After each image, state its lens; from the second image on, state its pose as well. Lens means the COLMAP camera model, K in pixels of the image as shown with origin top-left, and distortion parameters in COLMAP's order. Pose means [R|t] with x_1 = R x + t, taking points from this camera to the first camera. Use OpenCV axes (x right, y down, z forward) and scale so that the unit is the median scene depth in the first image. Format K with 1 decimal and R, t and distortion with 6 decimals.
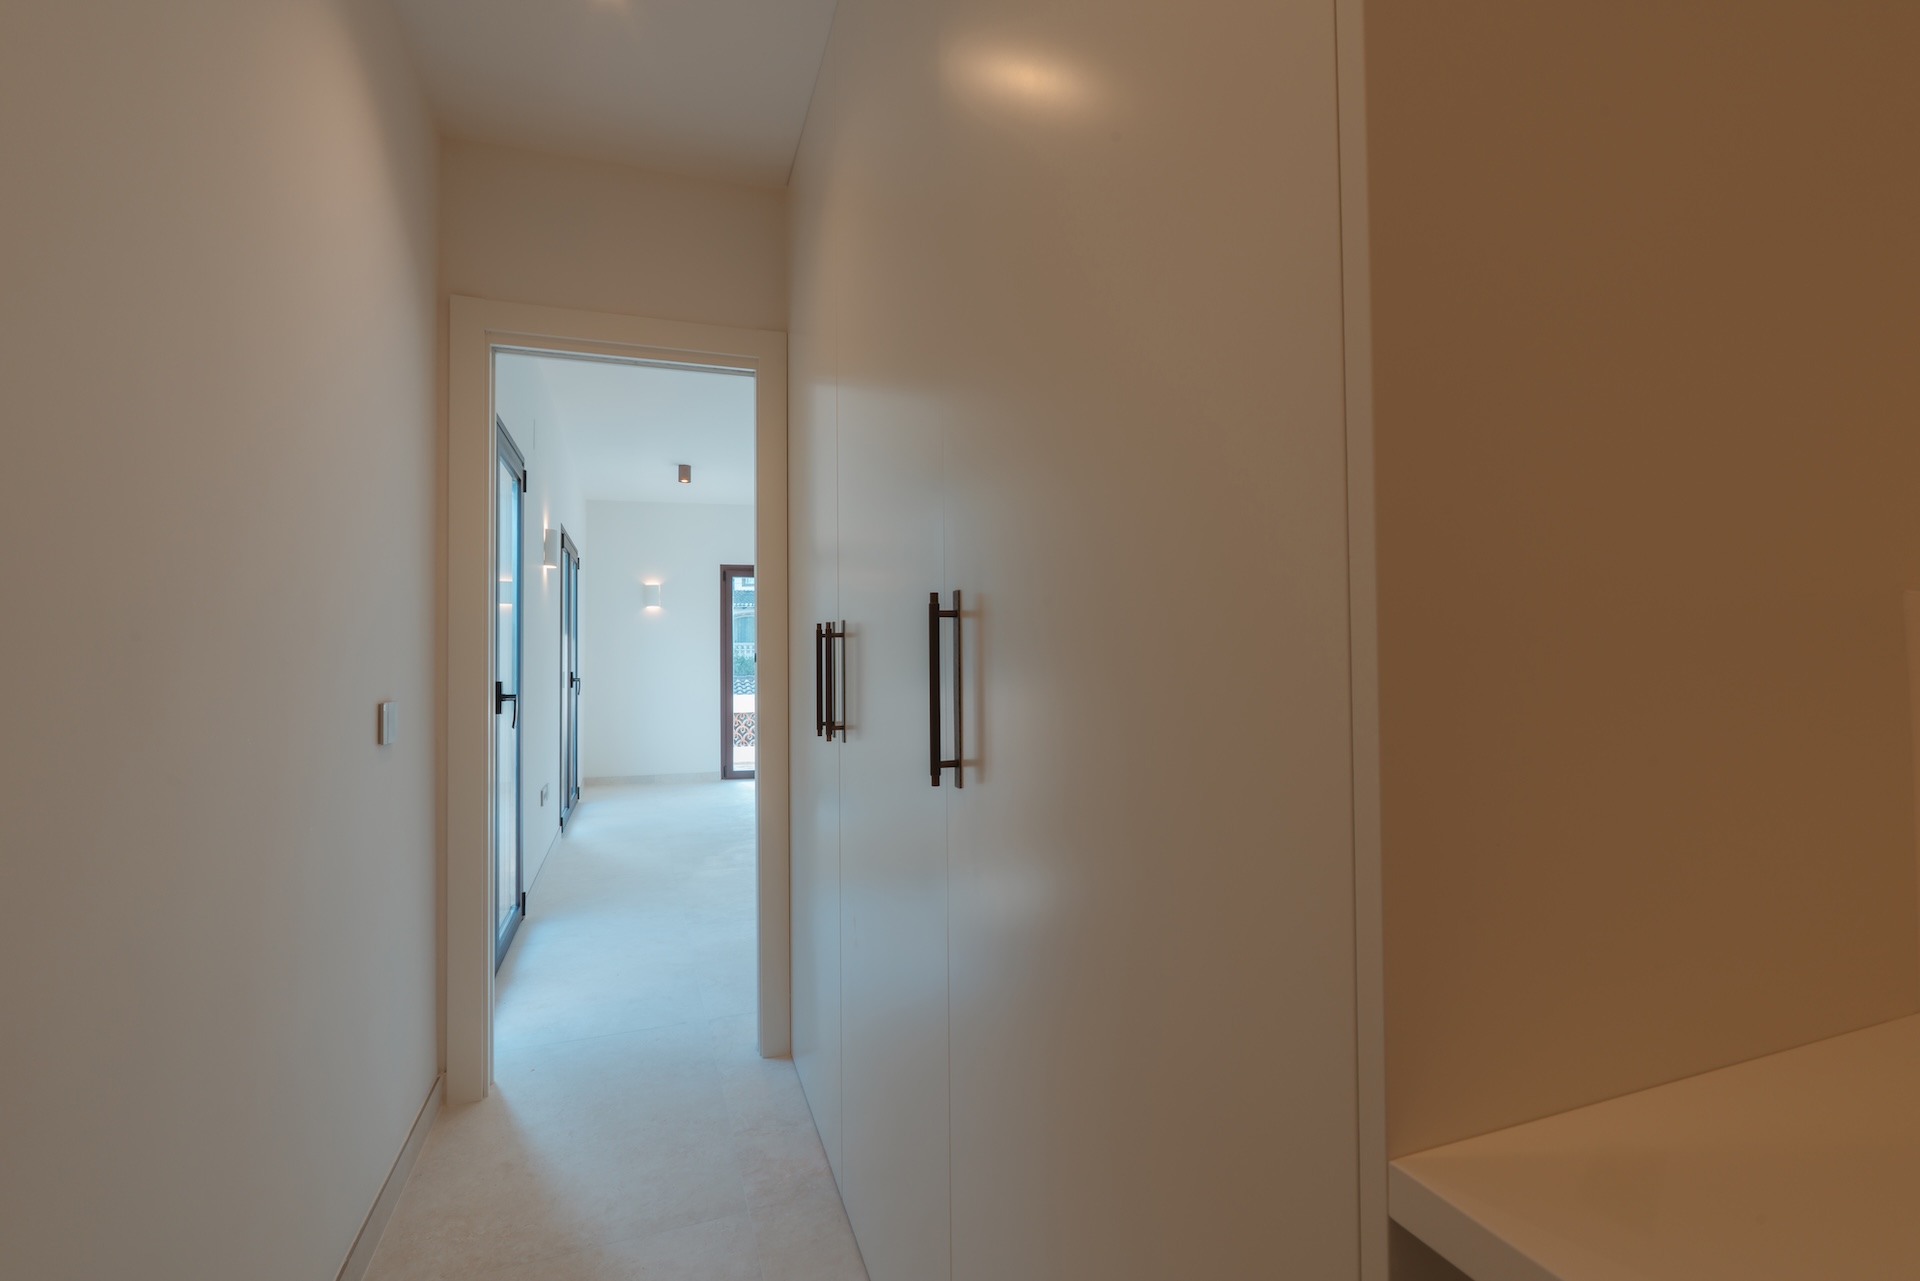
lens RADIAL K [[859.0, 0, 966.1], [0, 859.0, 642.6], [0, 0, 1]] dist [0.000319, 0.000441]
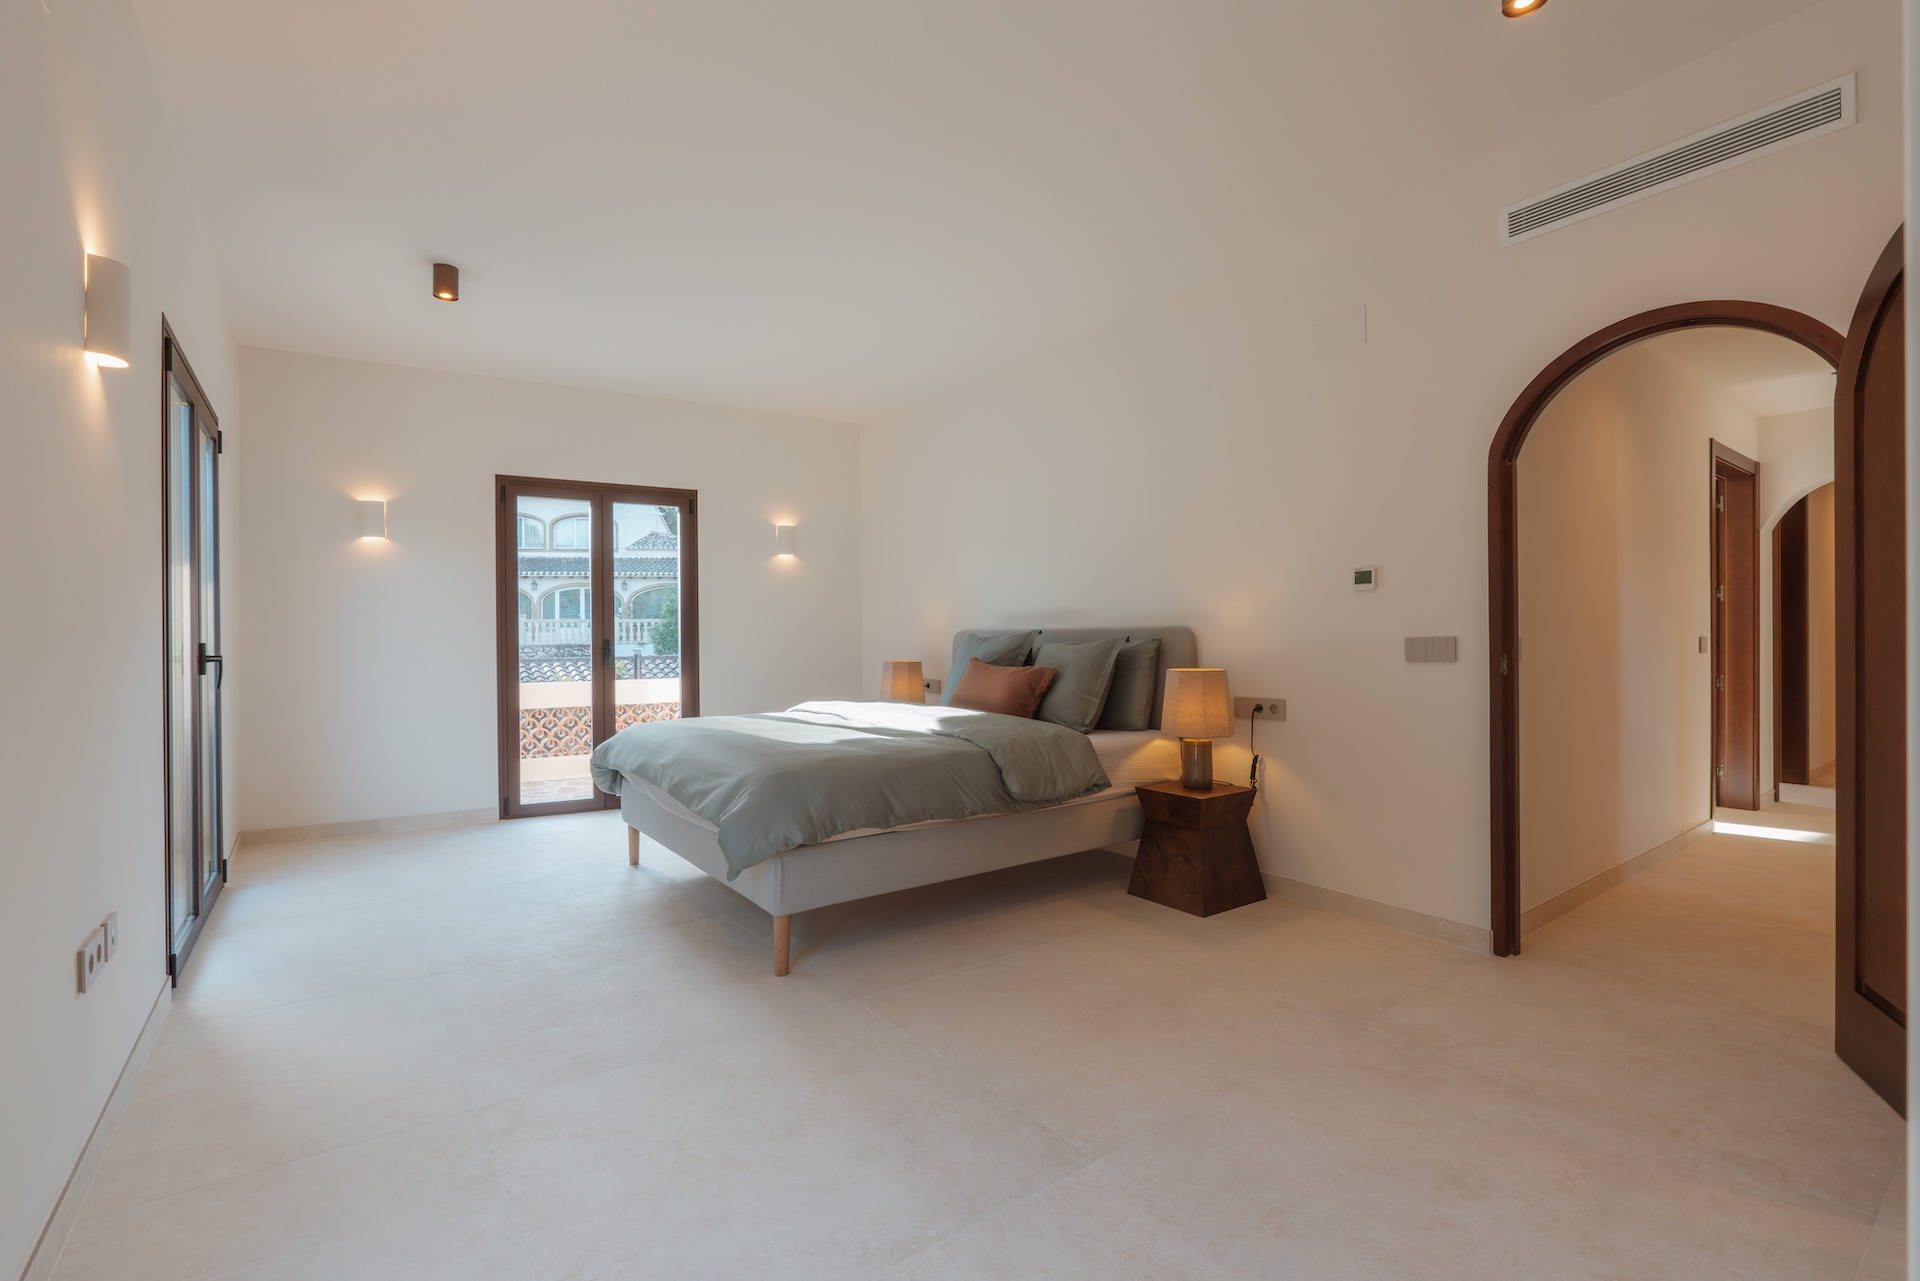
lens RADIAL K [[859.0, 0, 953.6], [0, 859.0, 647.0], [0, 0, 1]] dist [0.000319, 0.000441]
pose [[0.964502, 0.001647, 0.264072, -0.137732], [-0.008259, 0.999680, 0.023930, 0.017398], [-0.263948, -0.025261, 0.964206, 0.328341]]
